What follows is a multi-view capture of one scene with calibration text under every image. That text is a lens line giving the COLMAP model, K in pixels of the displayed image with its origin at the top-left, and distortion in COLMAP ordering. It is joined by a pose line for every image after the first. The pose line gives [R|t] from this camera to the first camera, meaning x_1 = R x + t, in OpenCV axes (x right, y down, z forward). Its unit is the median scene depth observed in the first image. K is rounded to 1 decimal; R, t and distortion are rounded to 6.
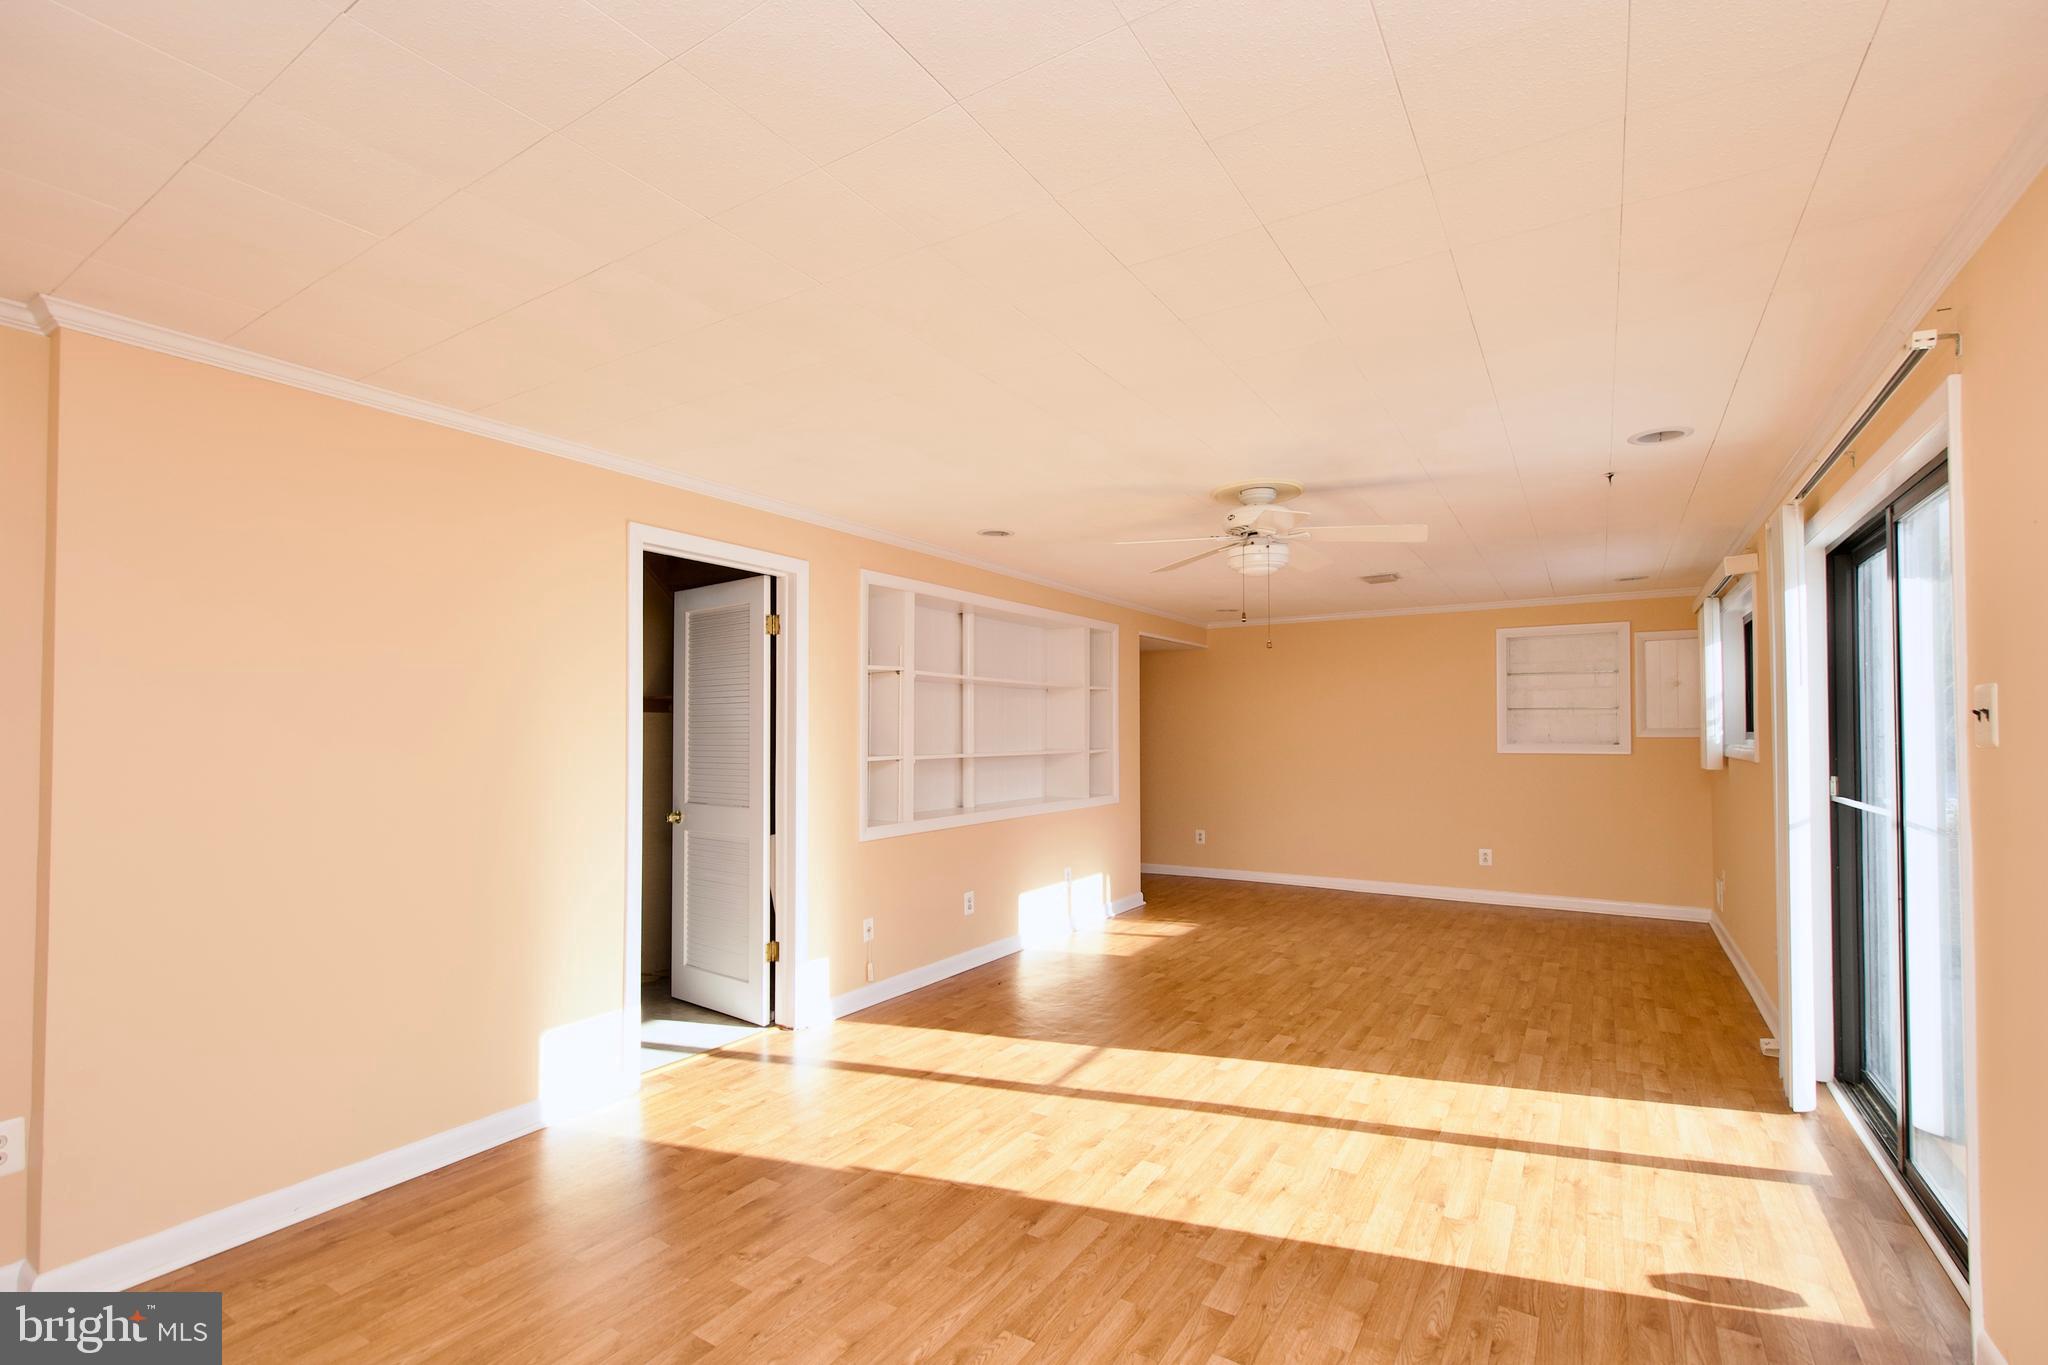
lens RADIAL K [[897.6, 0, 1024.5], [0, 897.6, 711.7], [0, 0, 1]] dist [0.005581, -0.004582]
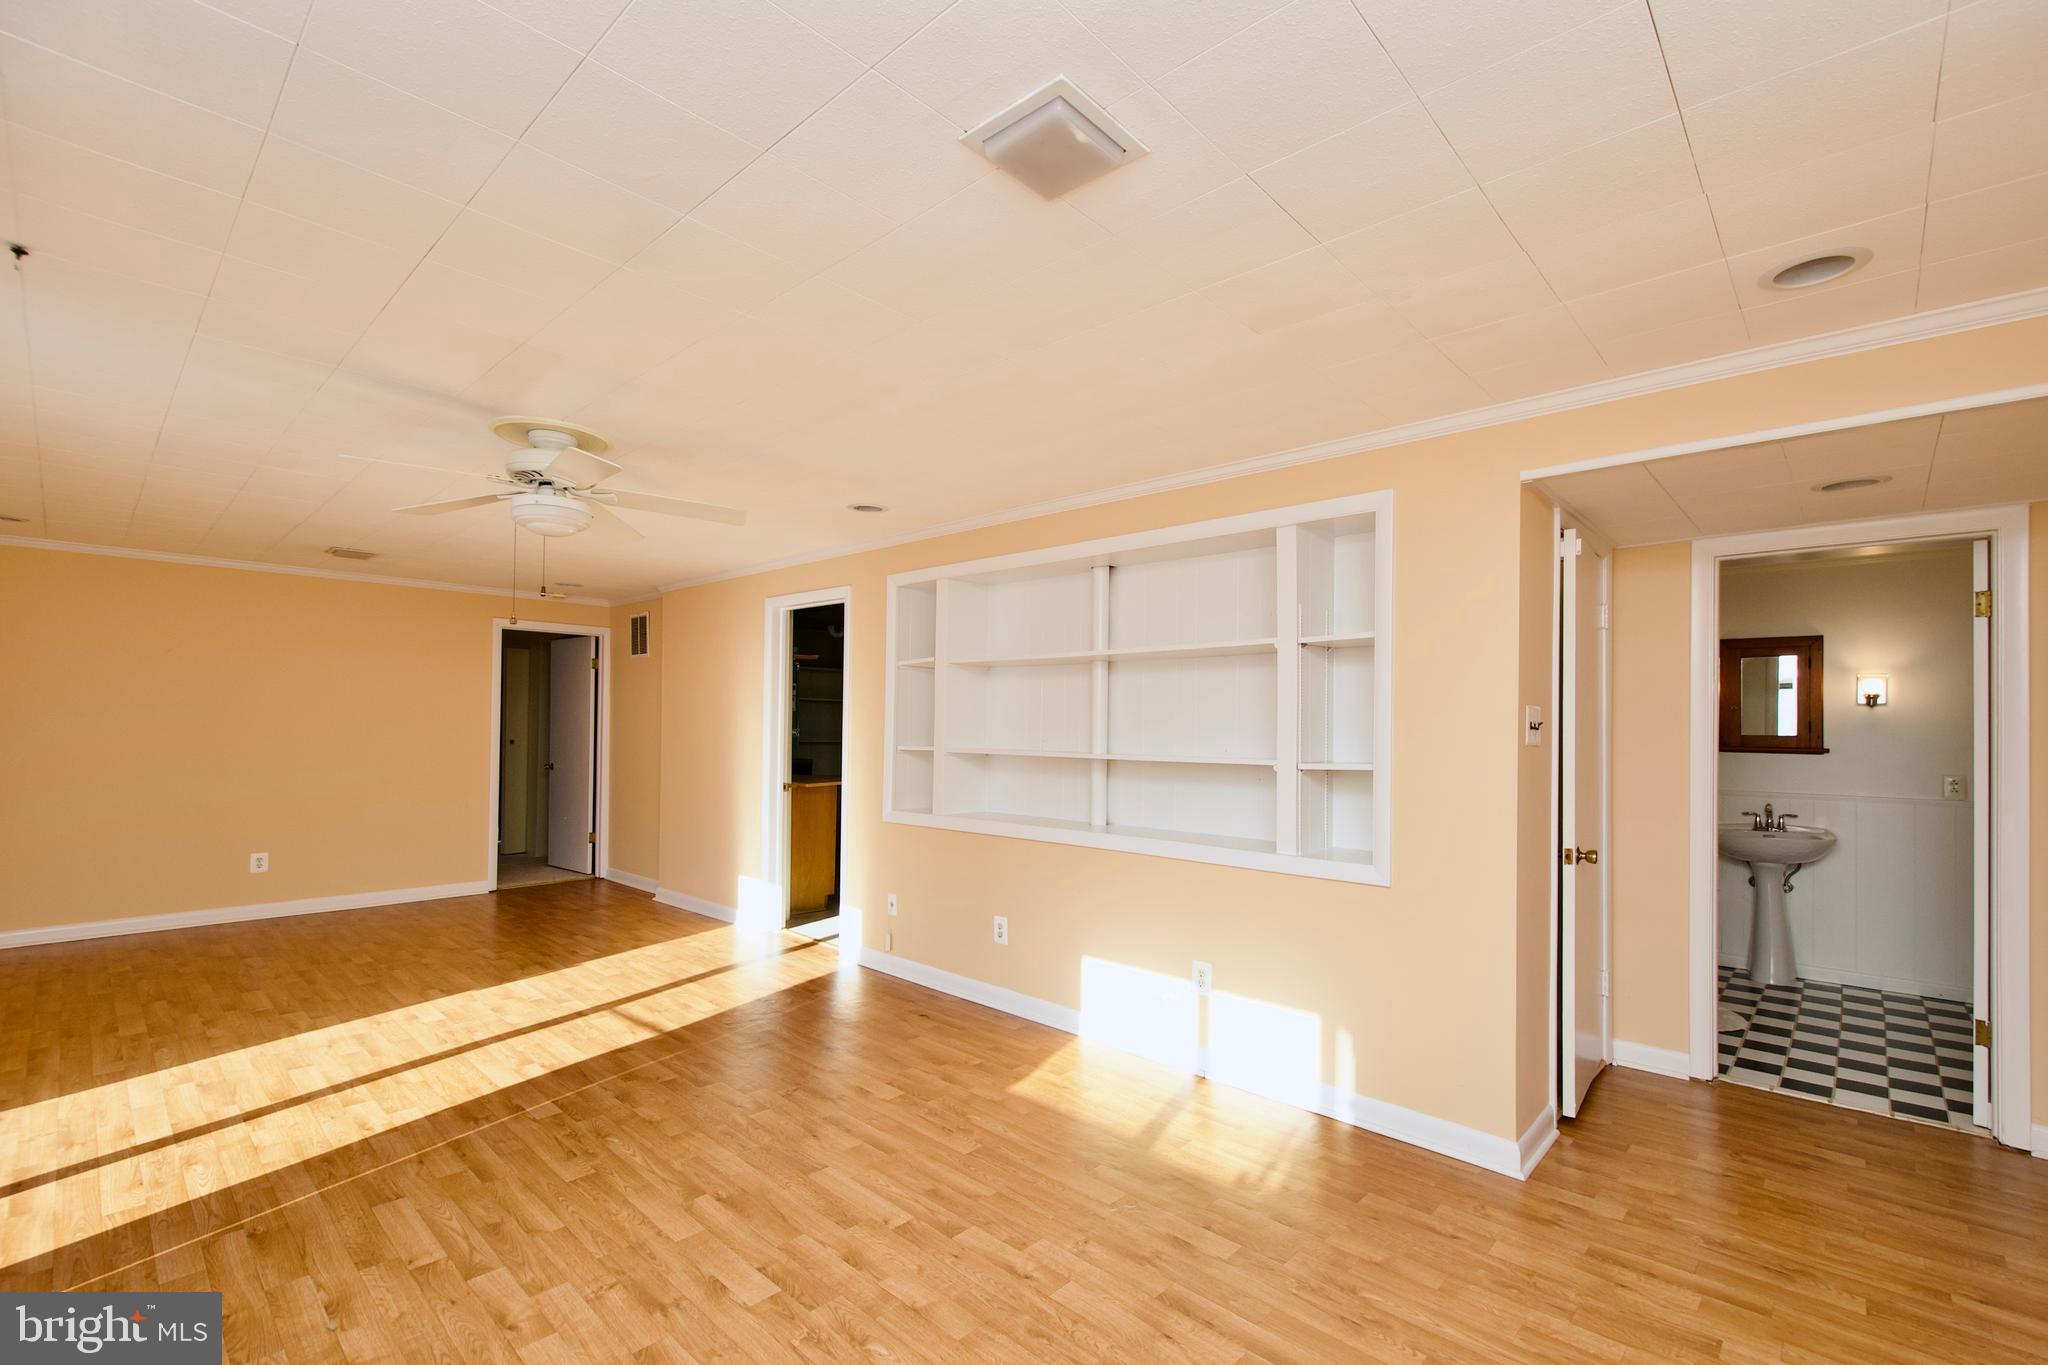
lens RADIAL K [[893.5, 0, 1049.0], [0, 893.5, 712.2], [0, 0, 1]] dist [0.001139, -0.003499]
pose [[-0.166141, -0.011106, -0.986040, 1.137773], [0.012889, 0.999827, -0.013433, 0.036172], [0.986018, -0.014941, -0.165969, 1.805214]]
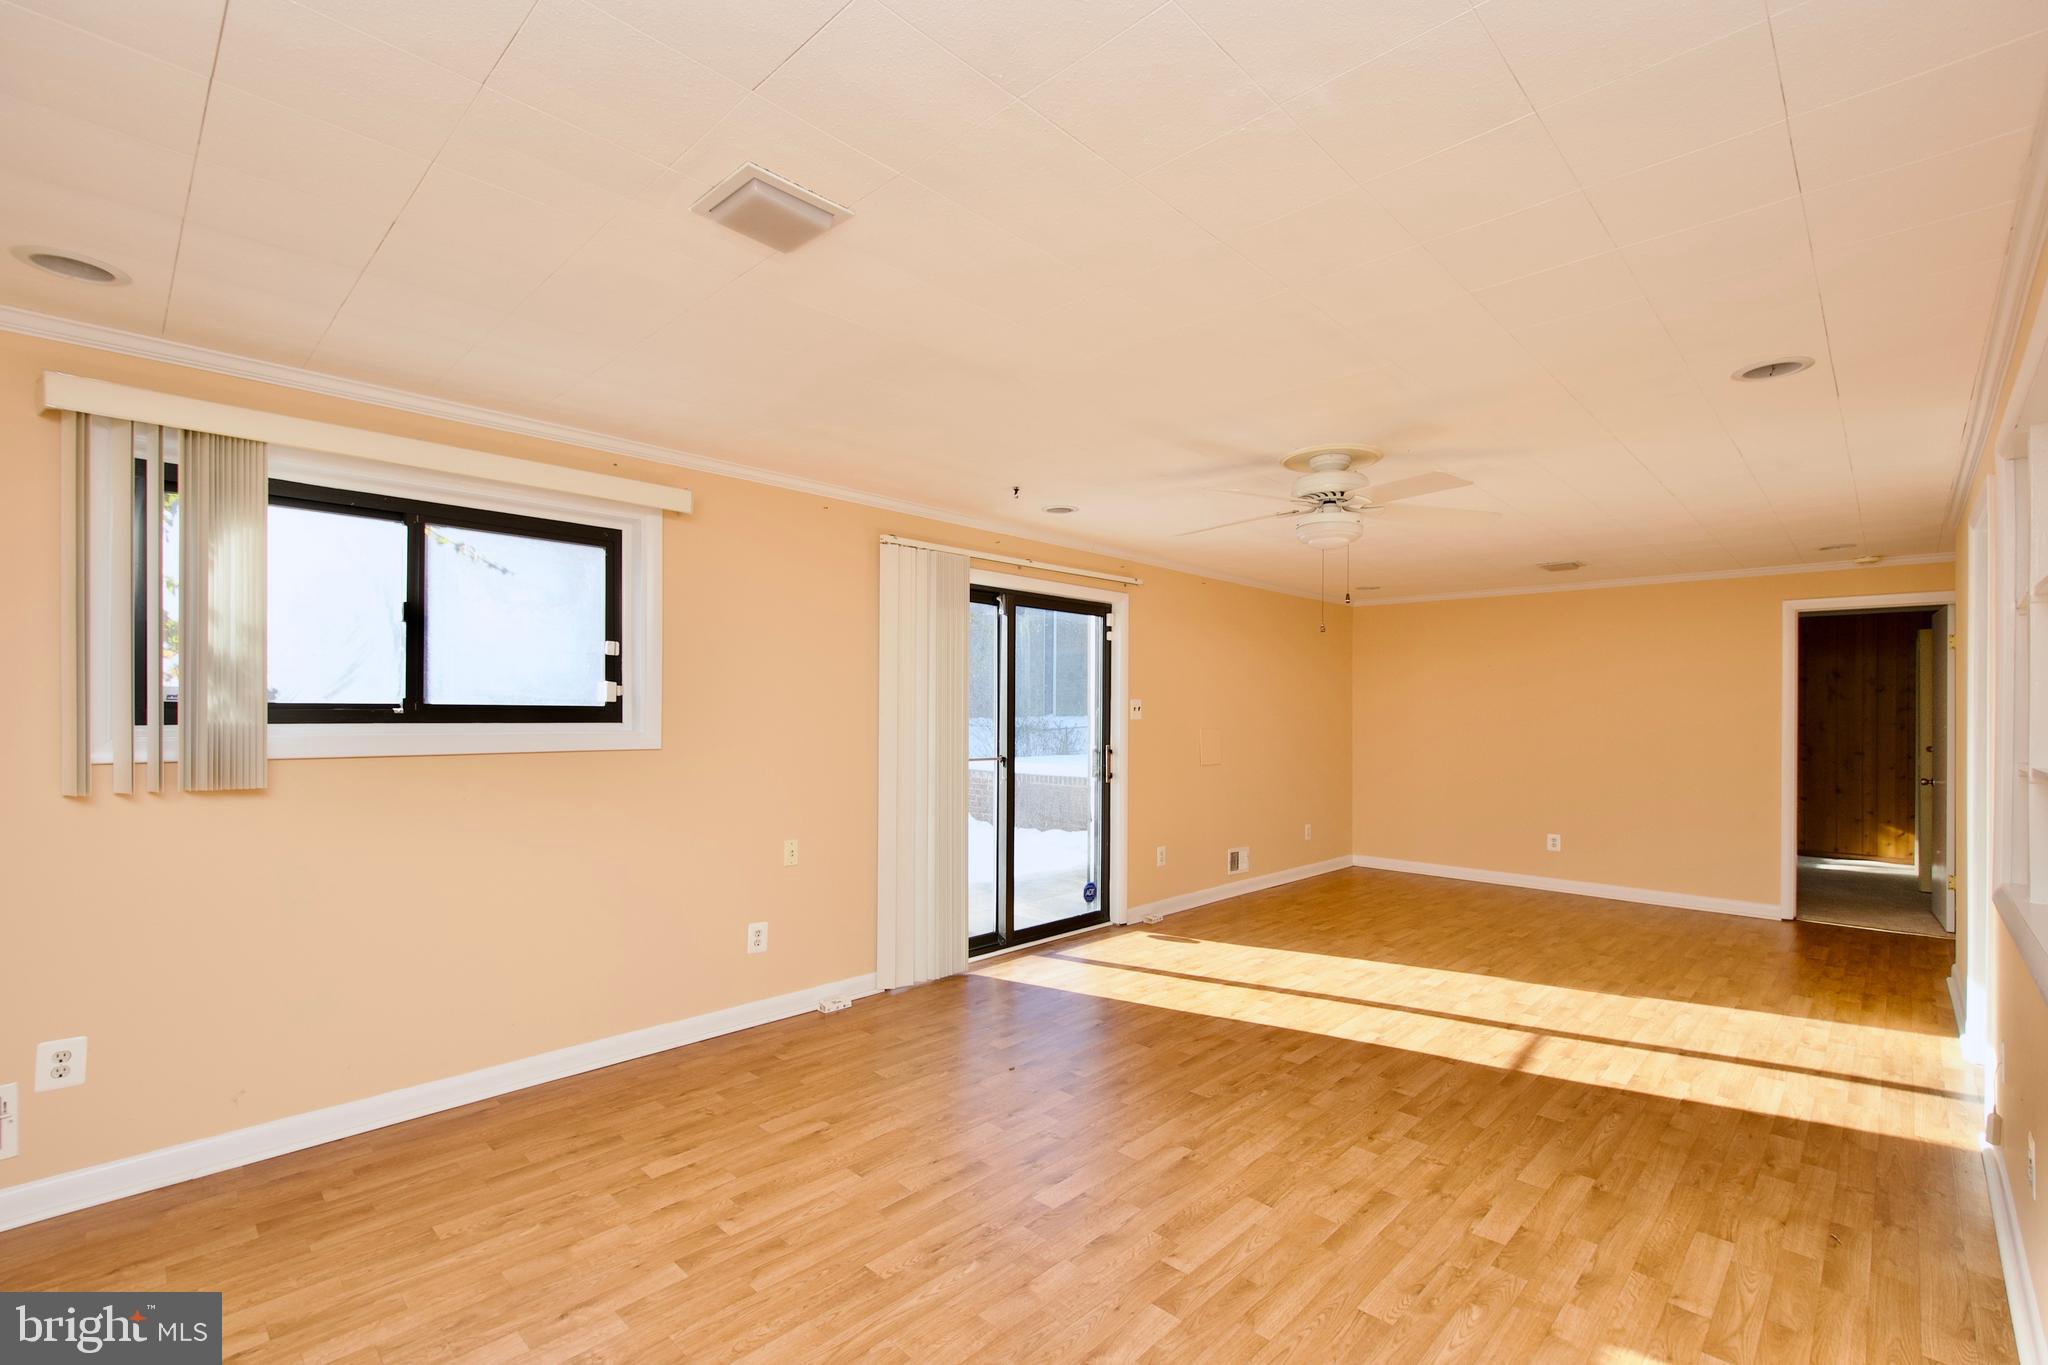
lens RADIAL K [[889.6, 0, 1032.3], [0, 889.6, 618.7], [0, 0, 1]] dist [0.002231, -0.004113]
pose [[-0.980707, 0.016428, 0.194791, 0.421342], [-0.009263, 0.991438, -0.130251, 0.057497], [-0.195263, -0.129543, -0.972158, 2.259651]]
